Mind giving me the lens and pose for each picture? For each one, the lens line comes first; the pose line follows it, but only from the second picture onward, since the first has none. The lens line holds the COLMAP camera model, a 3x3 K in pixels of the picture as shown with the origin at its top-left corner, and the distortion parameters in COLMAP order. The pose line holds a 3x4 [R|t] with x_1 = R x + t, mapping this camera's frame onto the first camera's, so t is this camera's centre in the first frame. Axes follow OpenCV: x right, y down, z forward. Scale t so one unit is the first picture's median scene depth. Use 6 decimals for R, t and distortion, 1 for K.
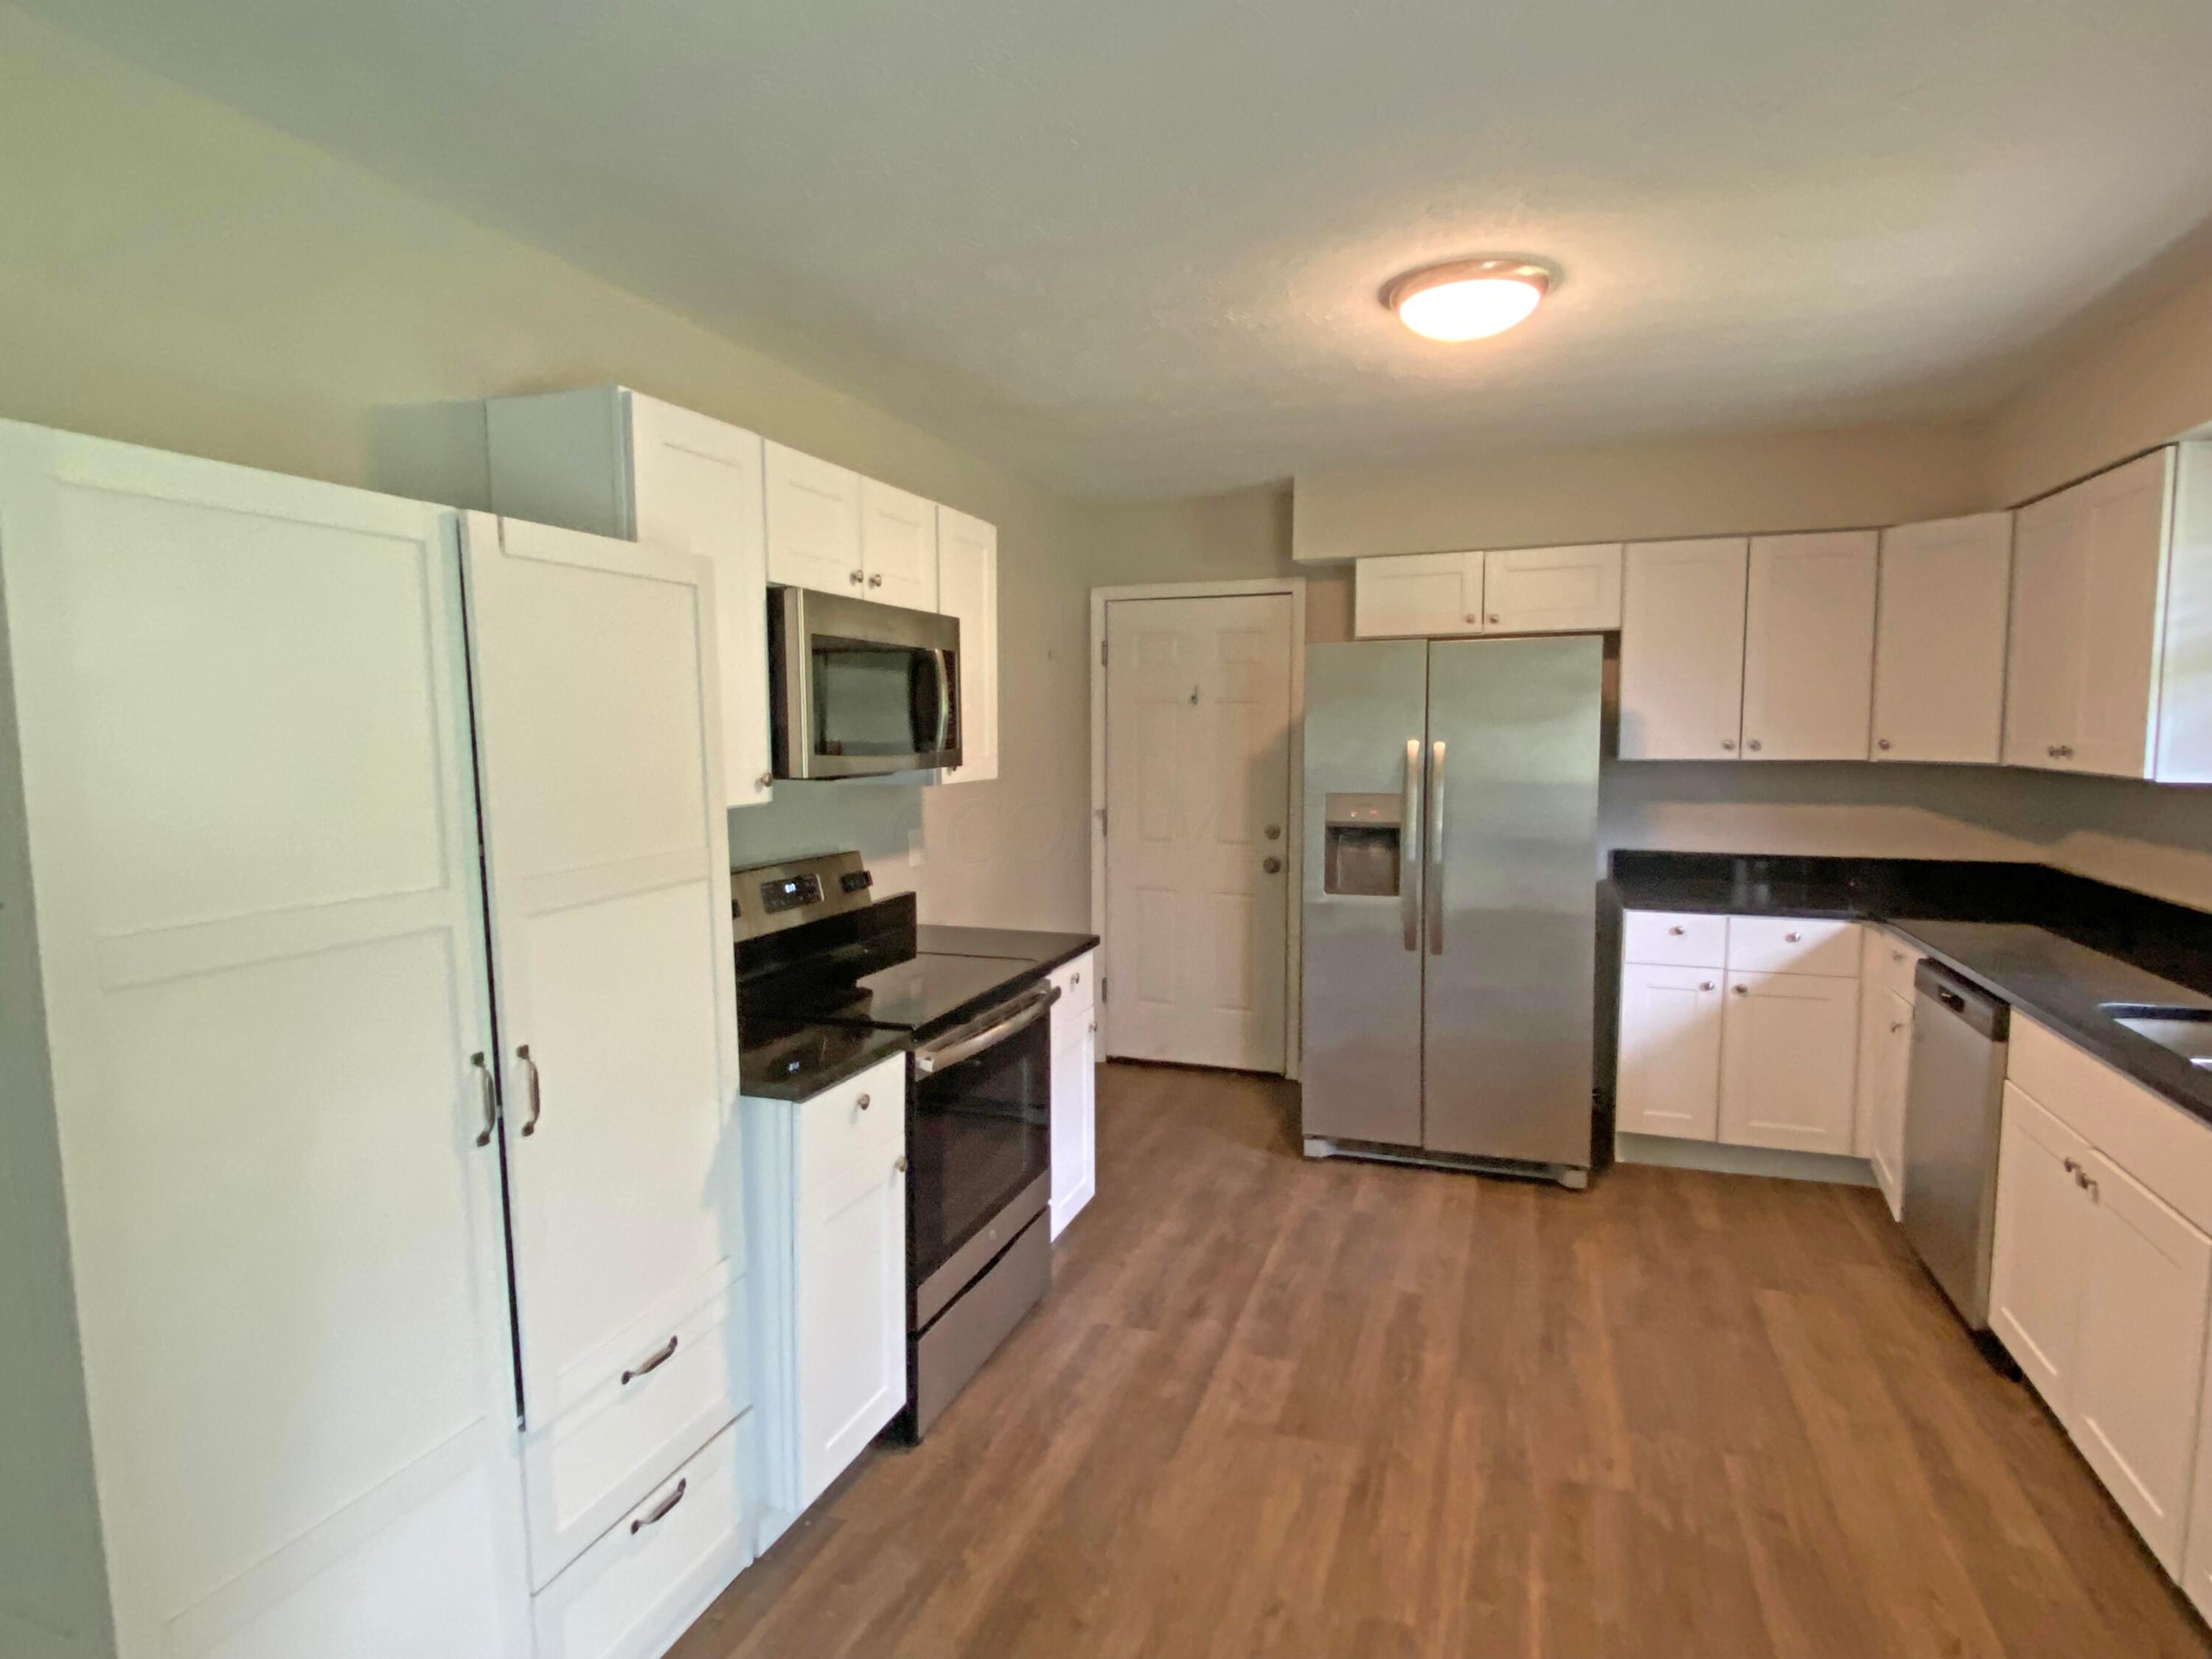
lens RADIAL K [[1217.8, 0, 1106.0], [0, 1217.8, 829.5], [0, 0, 1]] dist [0.053277, -0.045087]
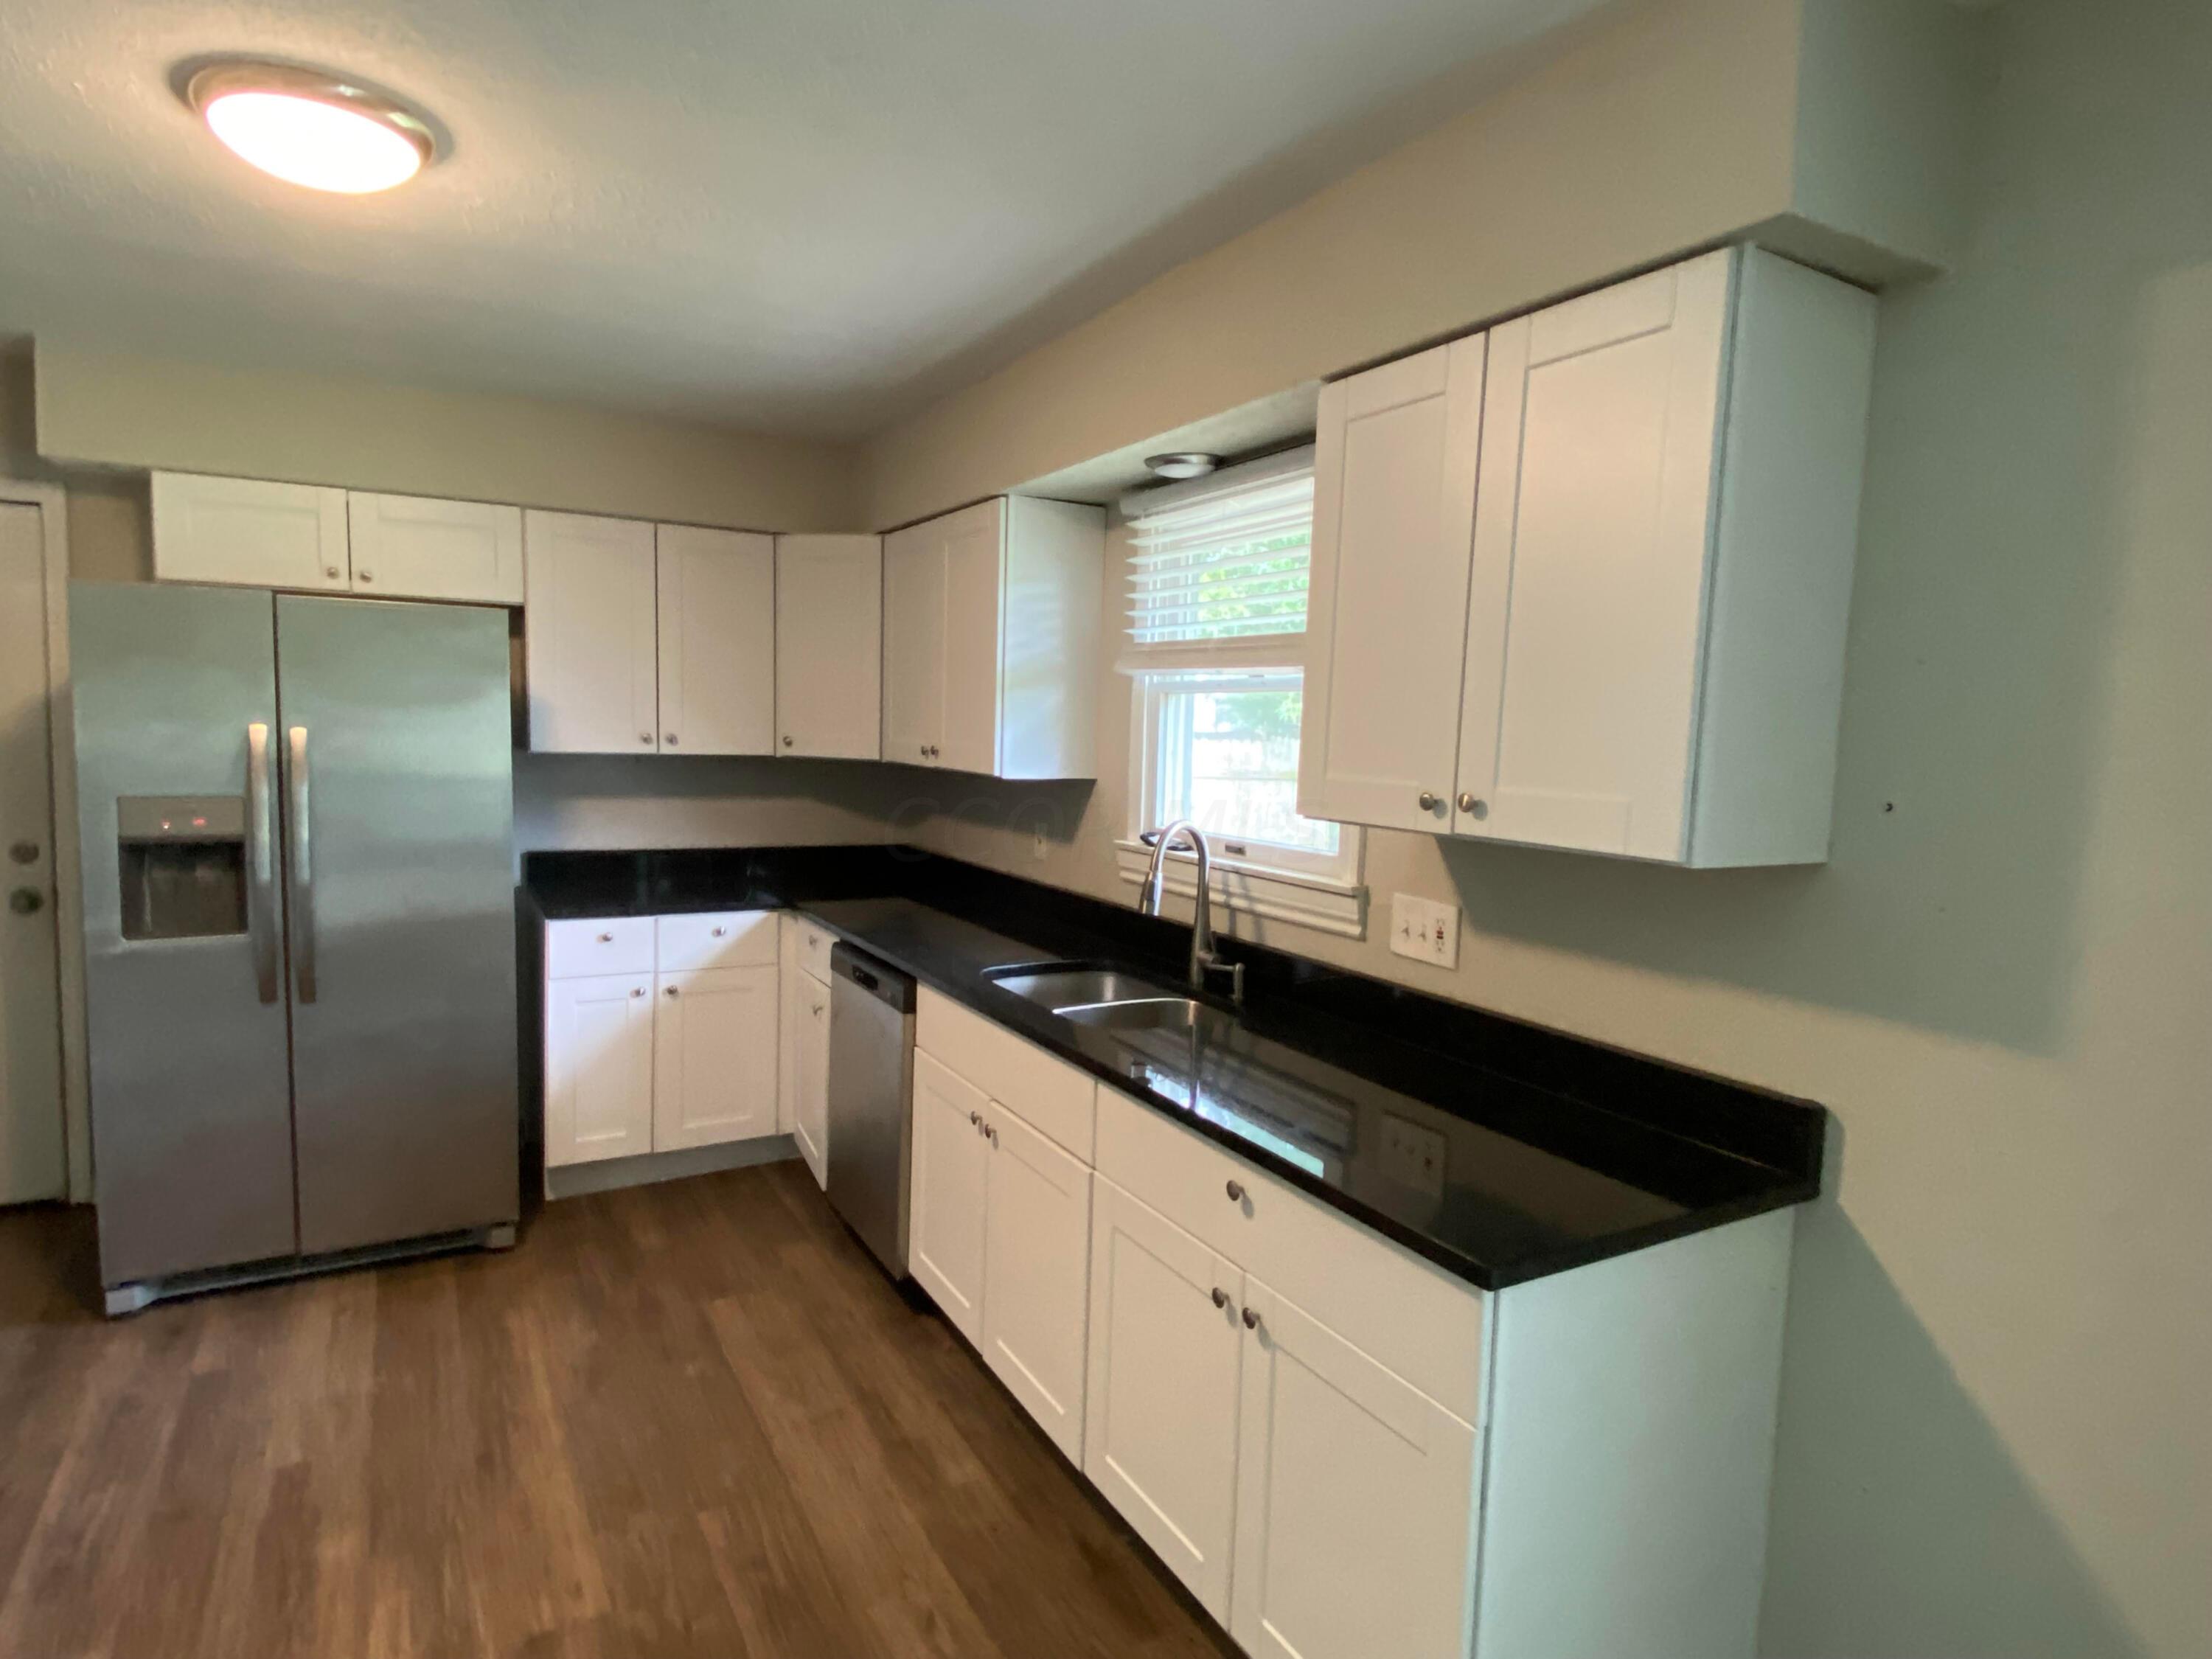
lens RADIAL K [[1217.8, 0, 1106.0], [0, 1217.8, 829.5], [0, 0, 1]] dist [0.053277, -0.045087]
pose [[0.658815, -0.041059, 0.751184, 0.022101], [0.035156, 0.999099, 0.023777, -0.008723], [-0.751483, 0.010744, 0.659665, 0.112756]]
